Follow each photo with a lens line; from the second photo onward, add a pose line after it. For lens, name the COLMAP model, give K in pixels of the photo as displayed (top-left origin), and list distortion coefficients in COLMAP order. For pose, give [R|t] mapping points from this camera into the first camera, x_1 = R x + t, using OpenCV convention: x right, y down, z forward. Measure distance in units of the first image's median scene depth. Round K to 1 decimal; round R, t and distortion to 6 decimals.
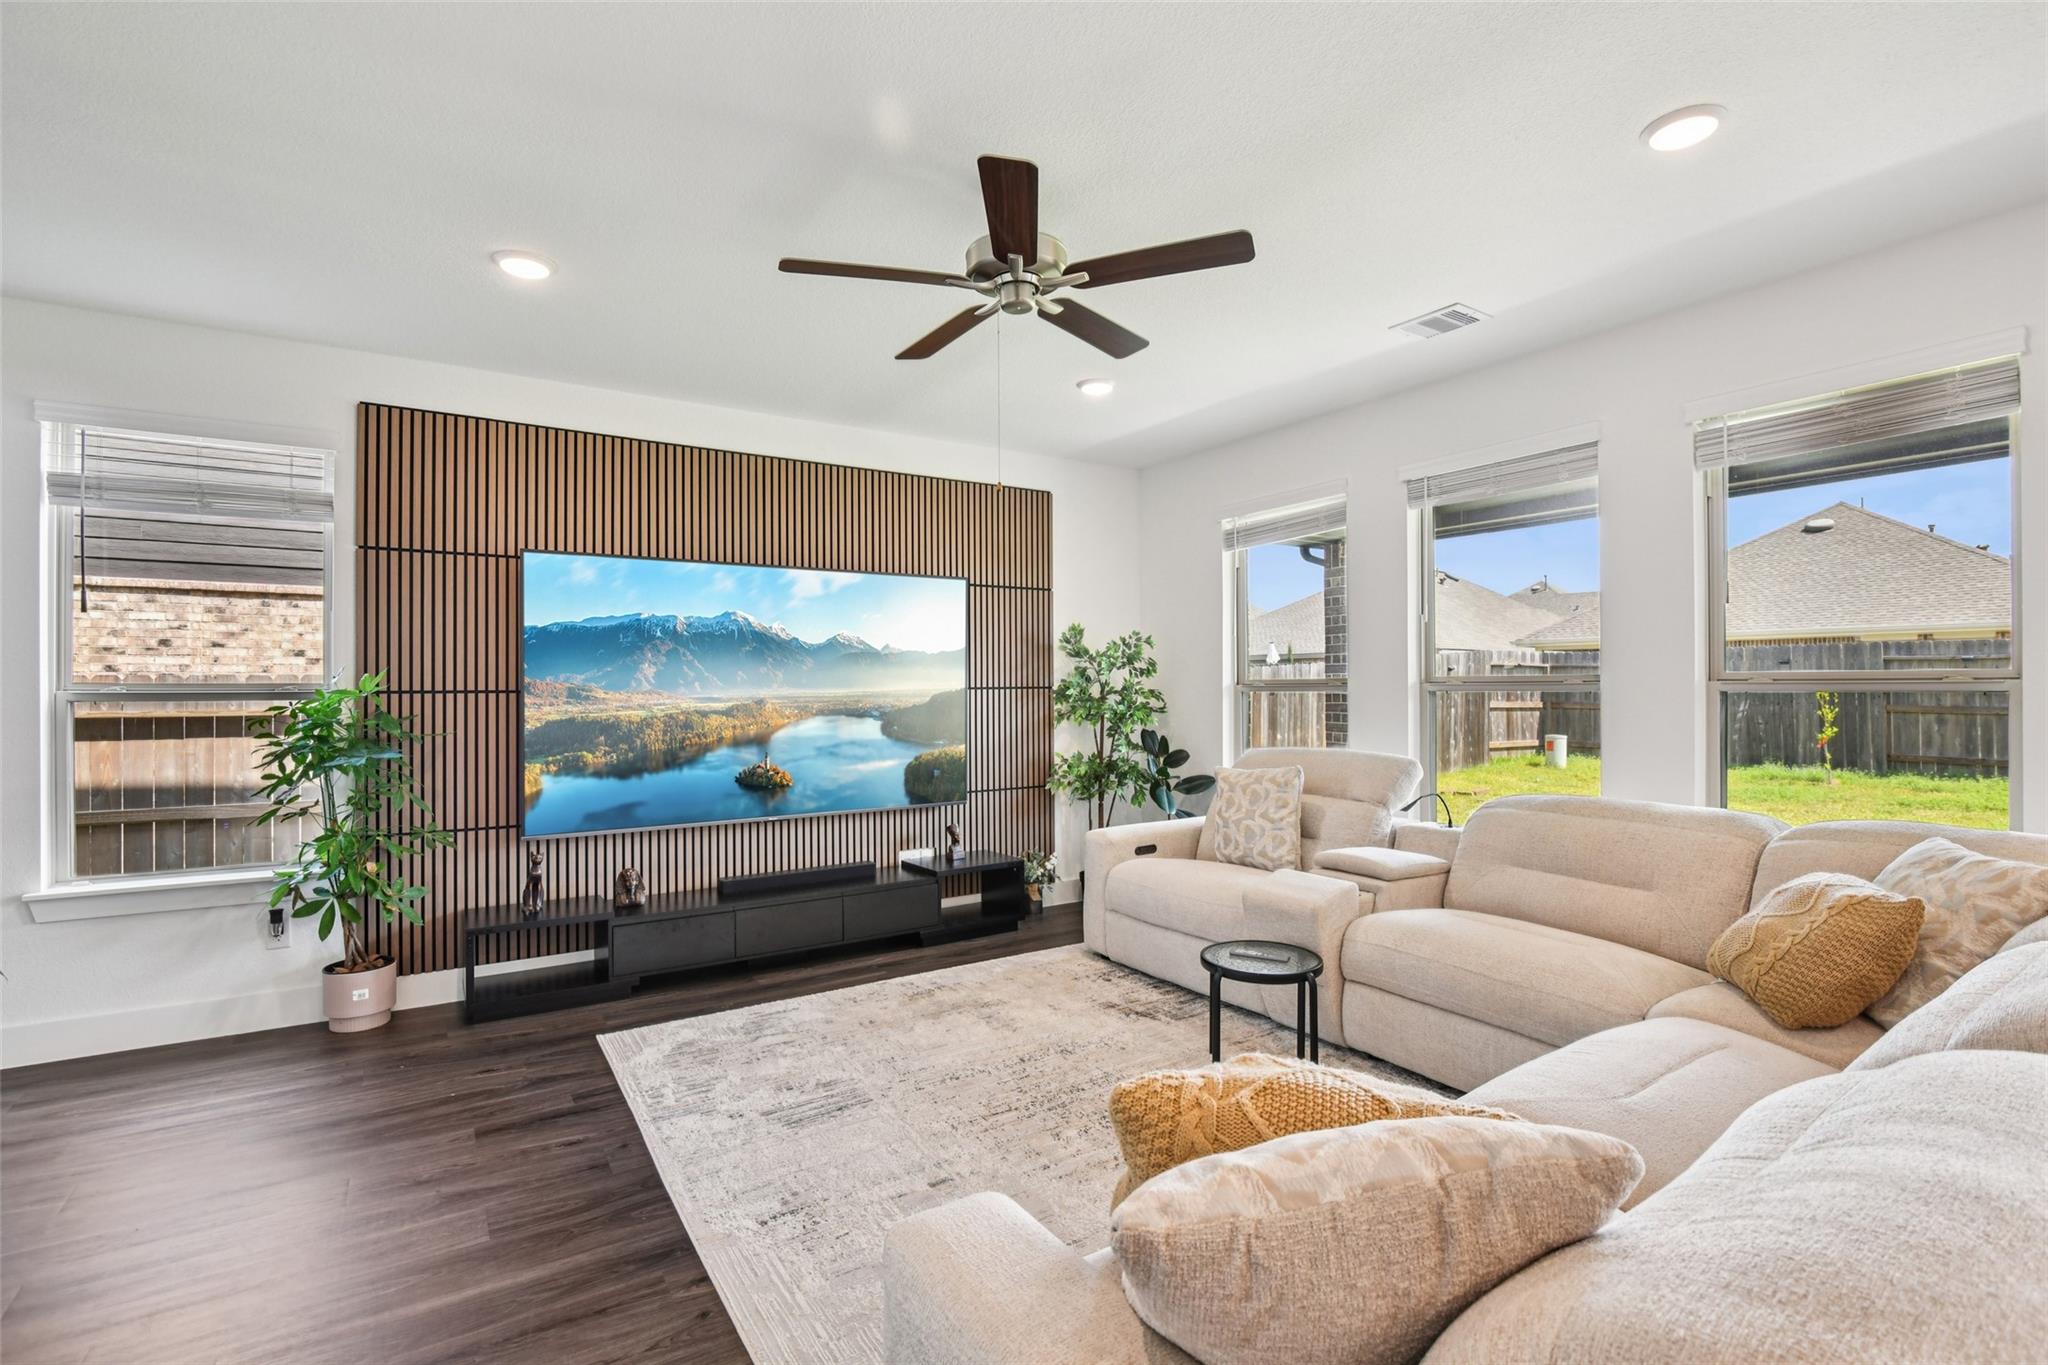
lens RADIAL K [[932.4, 0, 1019.8], [0, 932.4, 676.1], [0, 0, 1]] dist [-0.010569, -0.002372]
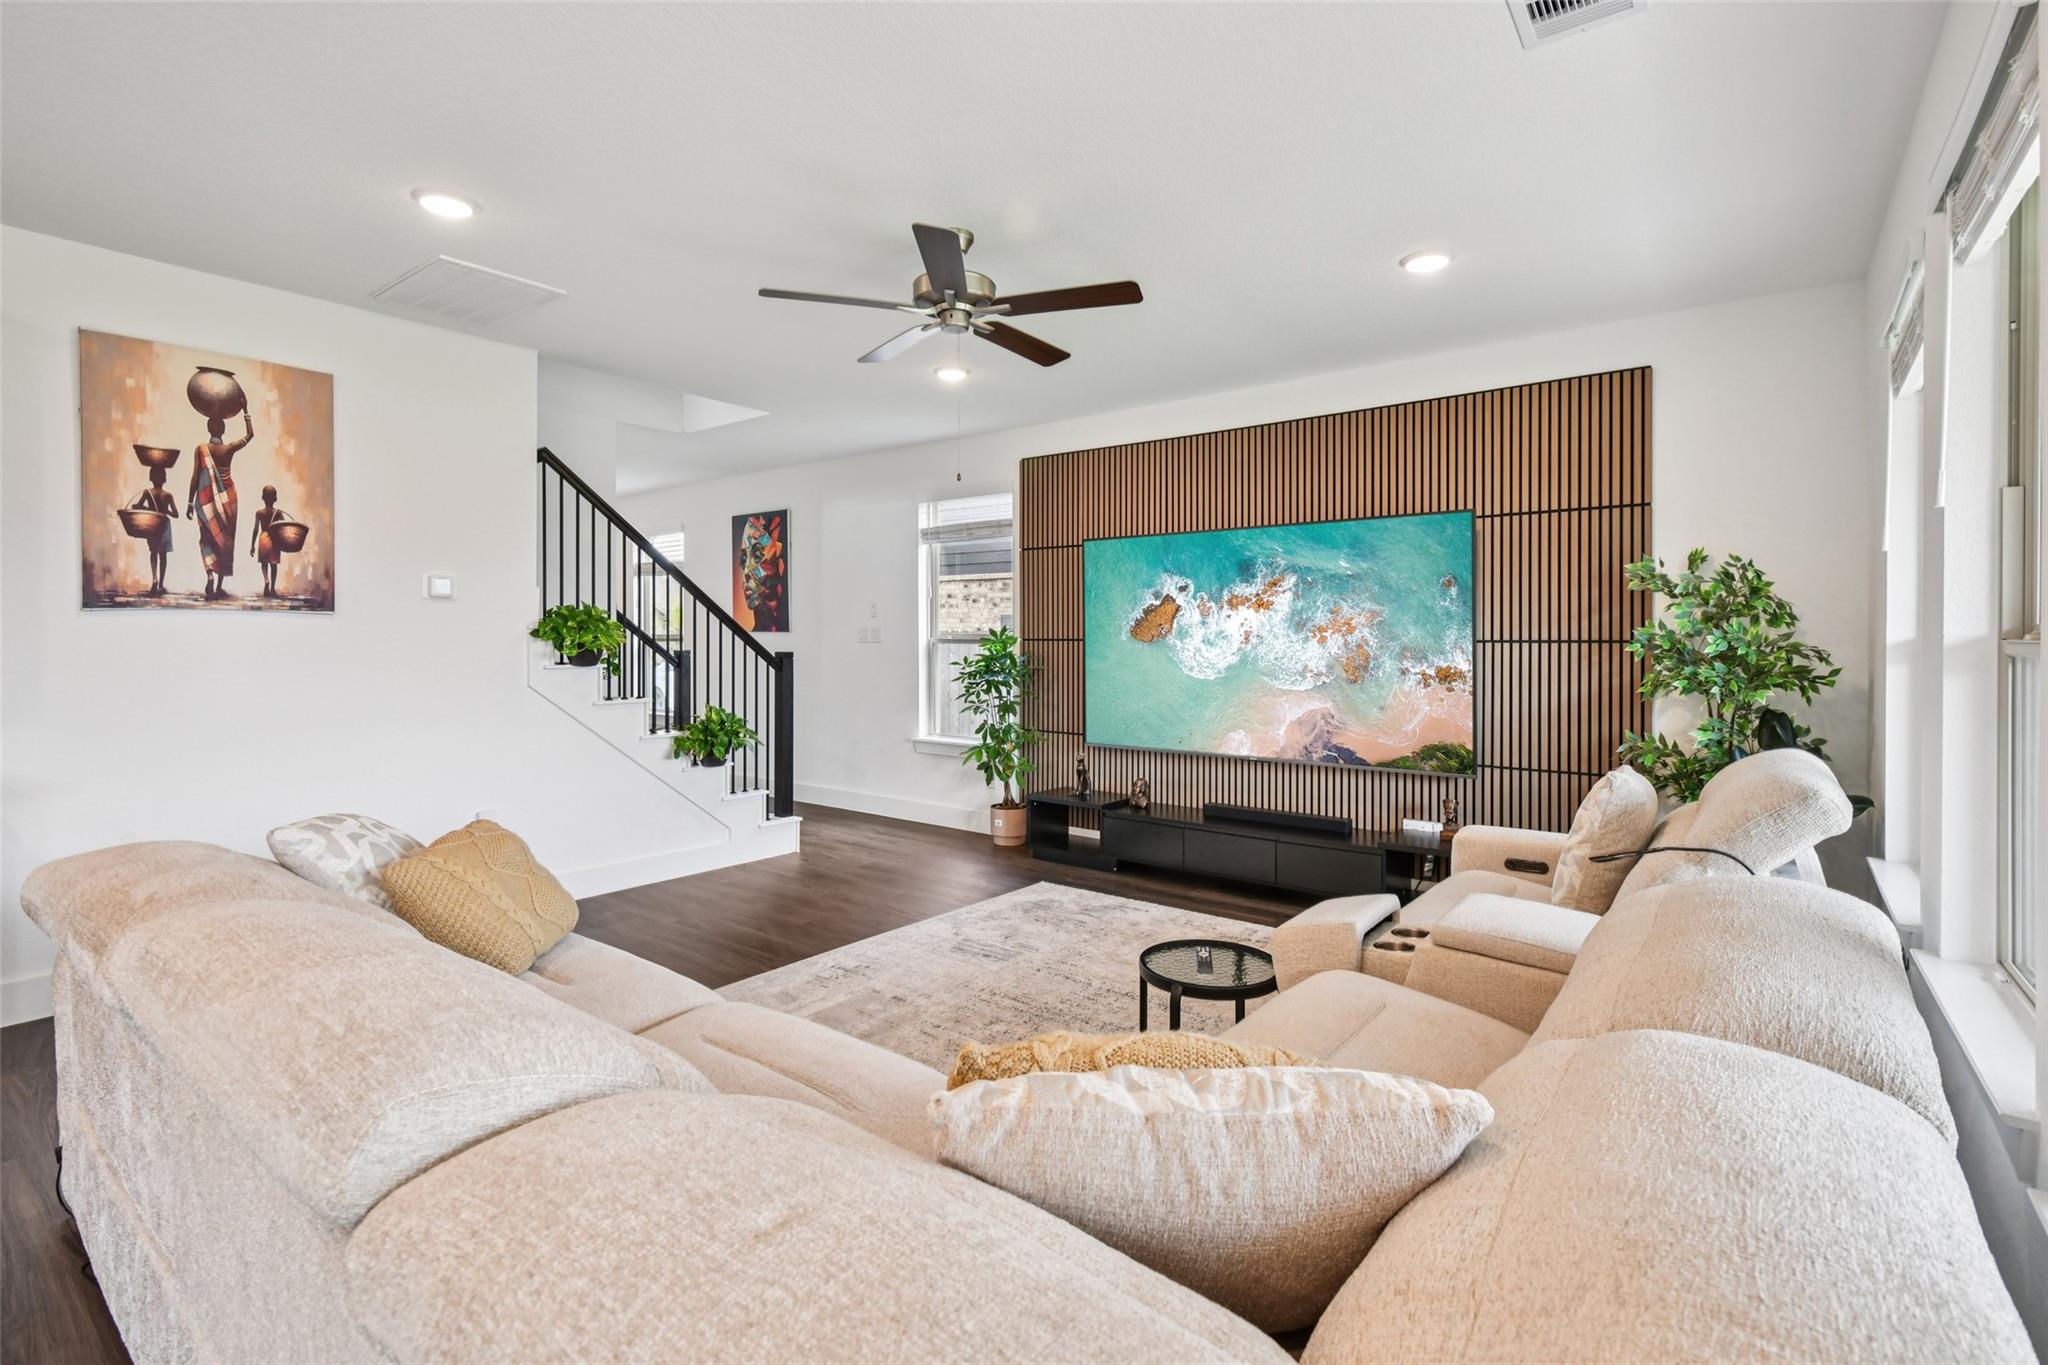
lens RADIAL K [[932.4, 0, 1030.8], [0, 932.4, 651.9], [0, 0, 1]] dist [-0.010569, -0.002372]
pose [[0.331842, 0.019506, -0.943133, 0.877886], [0.005700, 0.999726, 0.022682, 0.001655], [0.943318, -0.012902, 0.331640, 0.509813]]
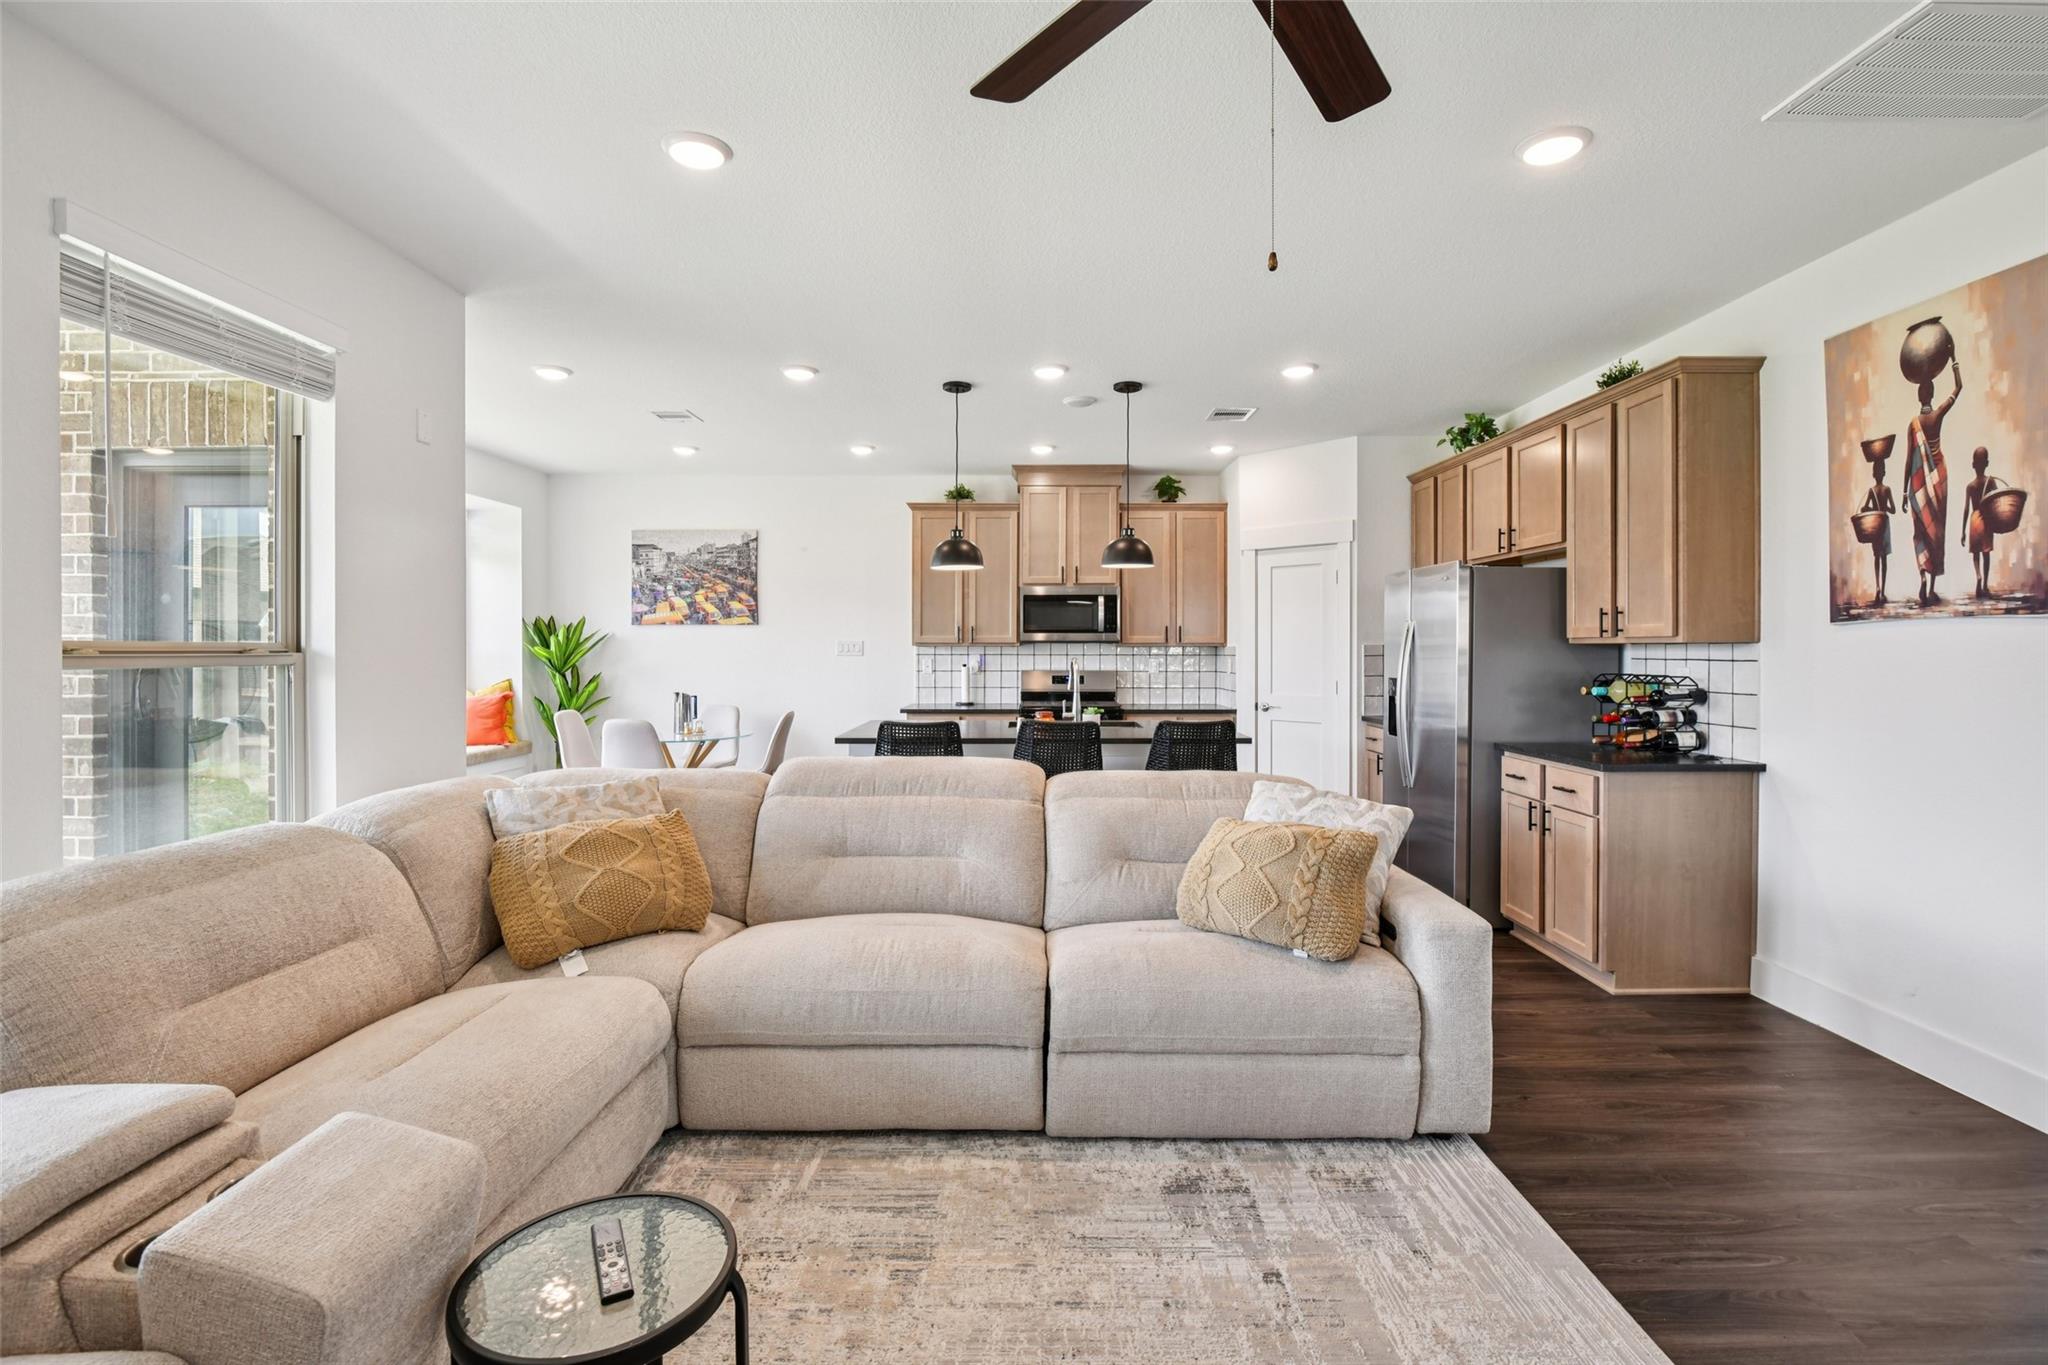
lens RADIAL K [[932.4, 0, 1023.5], [0, 932.4, 652.1], [0, 0, 1]] dist [-0.010569, -0.002372]
pose [[-0.837650, 0.005688, 0.546178, -0.141475], [0.002166, 0.999973, -0.007091, 0.006894], [-0.546203, -0.004757, -0.837639, 1.117429]]
